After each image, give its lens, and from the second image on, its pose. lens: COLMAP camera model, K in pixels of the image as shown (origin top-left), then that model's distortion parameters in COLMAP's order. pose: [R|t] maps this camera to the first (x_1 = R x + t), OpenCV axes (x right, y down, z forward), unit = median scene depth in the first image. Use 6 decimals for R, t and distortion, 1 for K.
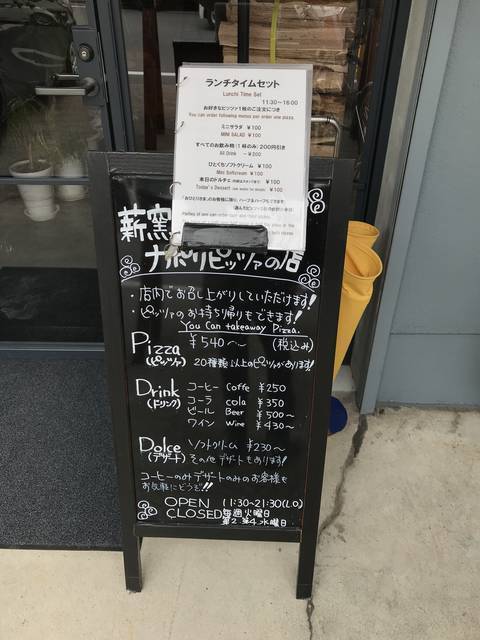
lens RADIAL K [[539.1, 0, 244.5], [0, 539.1, 316.4], [0, 0, 1]] dist [0.018265, -0.028640]
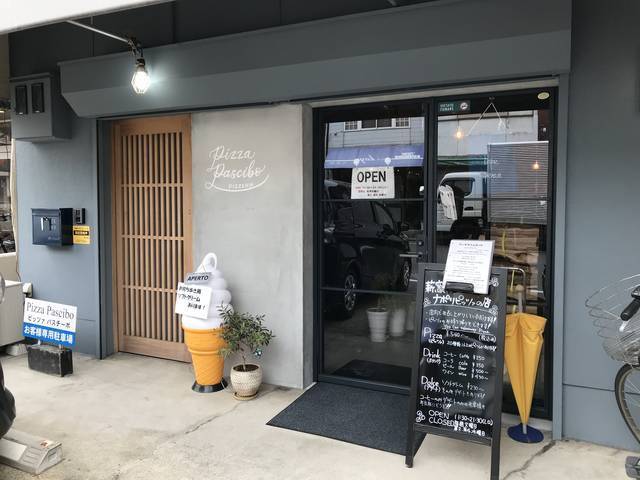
lens RADIAL K [[539.1, 0, 320.5], [0, 539.1, 240.0], [0, 0, 1]] dist [0.018265, -0.028640]
pose [[0.911283, 0.013002, -0.411575, 0.395011], [-0.222078, 0.857205, -0.464631, 0.961763], [0.346763, 0.514812, 0.784043, -1.426592]]
